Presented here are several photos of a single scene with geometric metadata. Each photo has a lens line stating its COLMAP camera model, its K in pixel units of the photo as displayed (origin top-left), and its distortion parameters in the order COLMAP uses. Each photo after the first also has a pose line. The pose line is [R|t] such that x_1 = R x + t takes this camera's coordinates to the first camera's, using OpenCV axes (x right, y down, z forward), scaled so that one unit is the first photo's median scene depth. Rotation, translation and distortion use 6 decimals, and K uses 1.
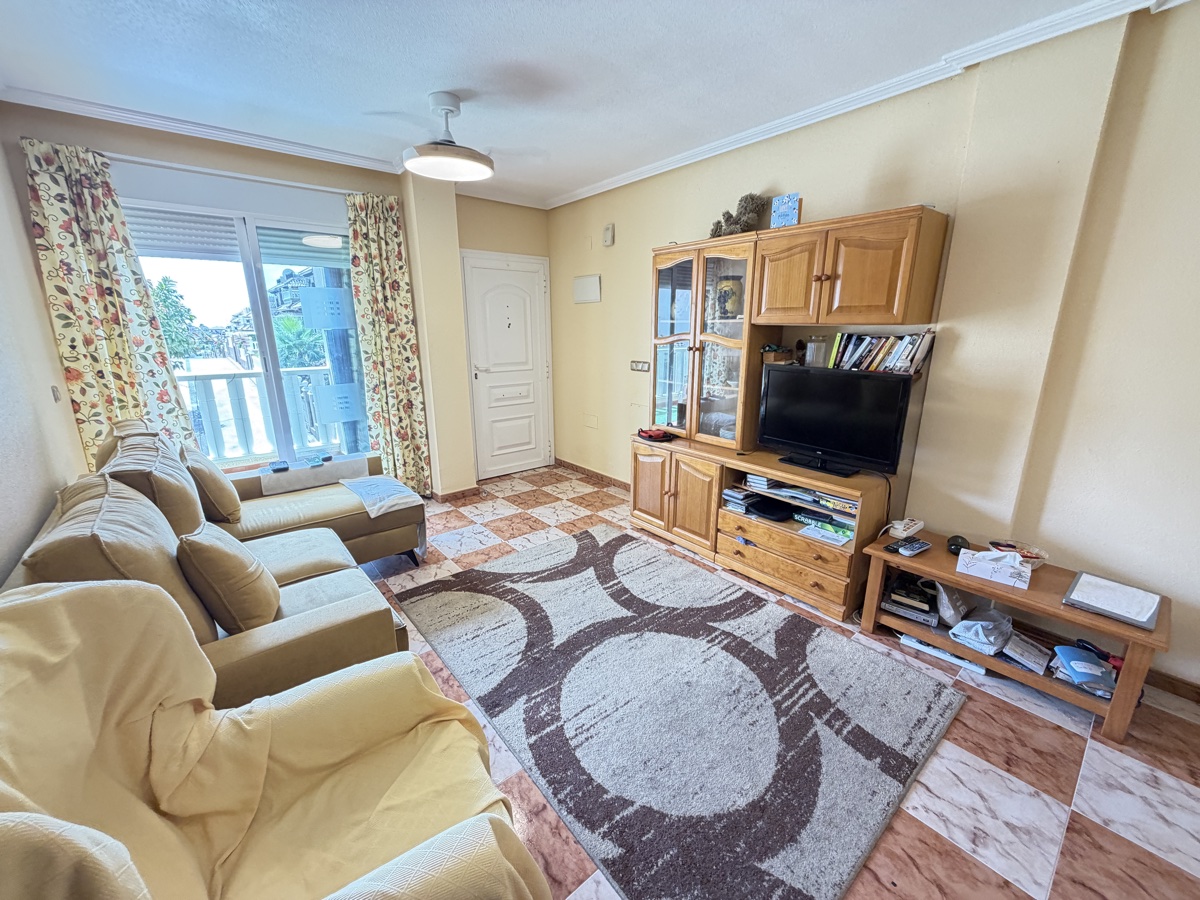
lens RADIAL K [[478.7, 0, 596.5], [0, 478.7, 452.0], [0, 0, 1]] dist [0.001141, 0.000357]
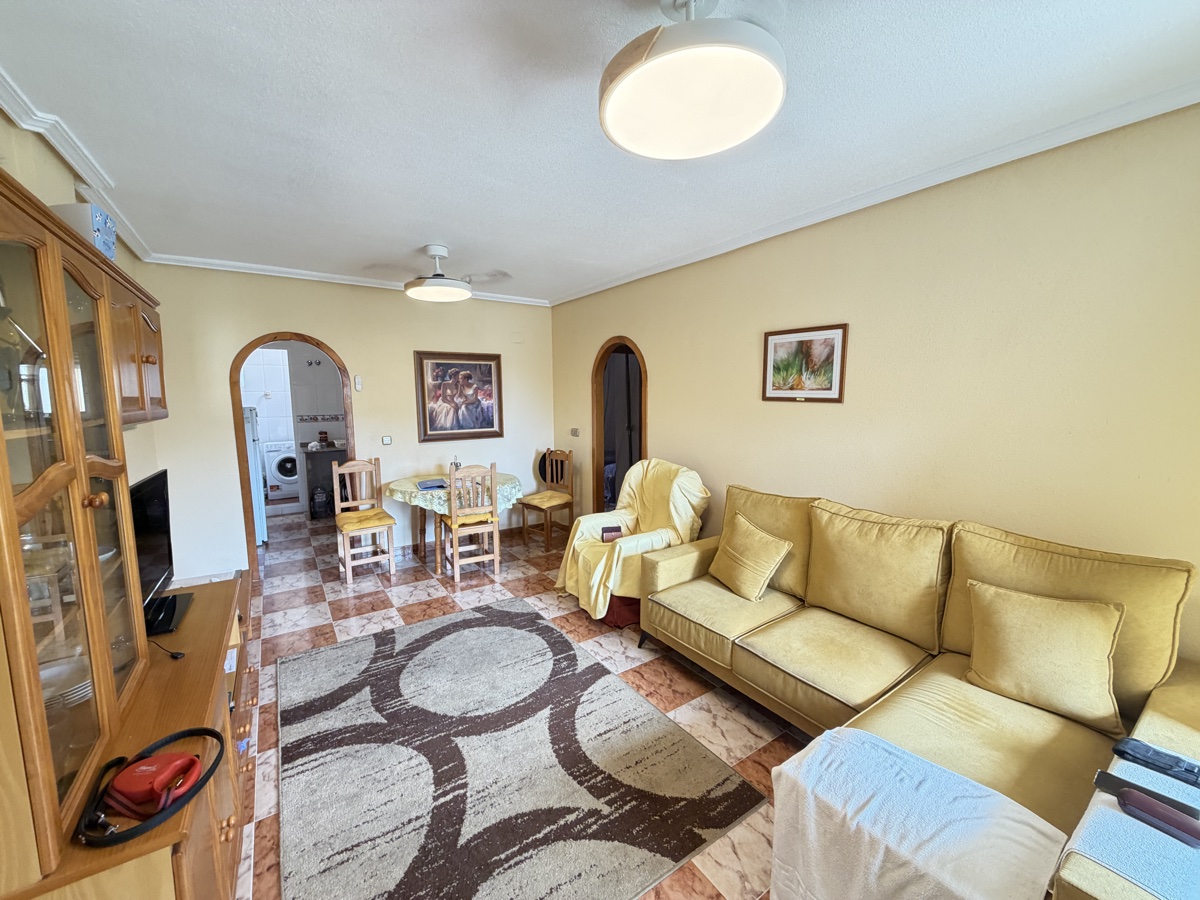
lens RADIAL K [[478.7, 0, 597.1], [0, 478.7, 452.7], [0, 0, 1]] dist [0.001141, 0.000357]
pose [[-0.995652, -0.009287, 0.092688, -0.251716], [0.025297, 0.930666, 0.364994, -0.448316], [-0.089652, 0.365752, -0.926385, 1.555109]]
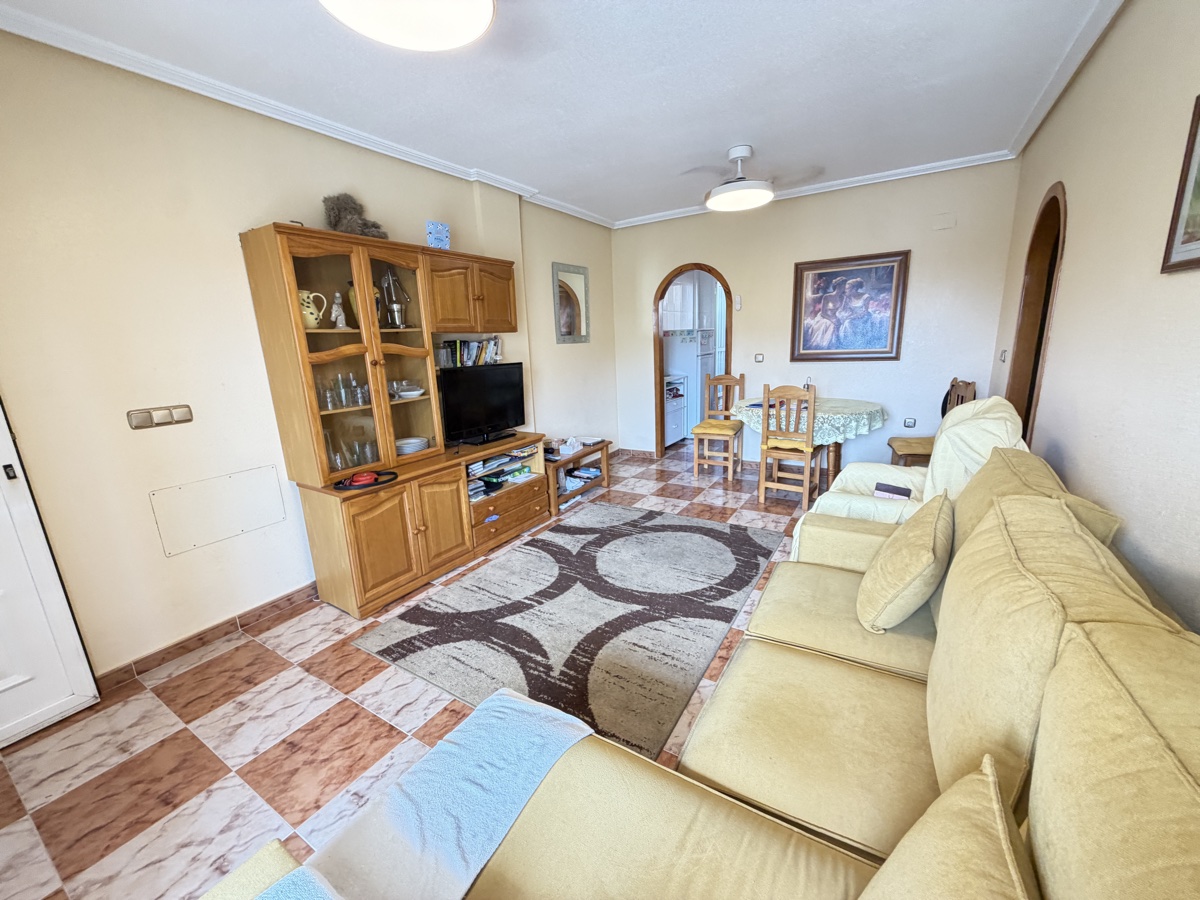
lens RADIAL K [[478.7, 0, 598.7], [0, 478.7, 451.4], [0, 0, 1]] dist [0.001141, 0.000357]
pose [[-0.317745, -0.210678, 0.924474, -0.895497], [0.277739, 0.911556, 0.303194, -0.266363], [-0.906586, 0.353101, -0.231129, 1.079852]]
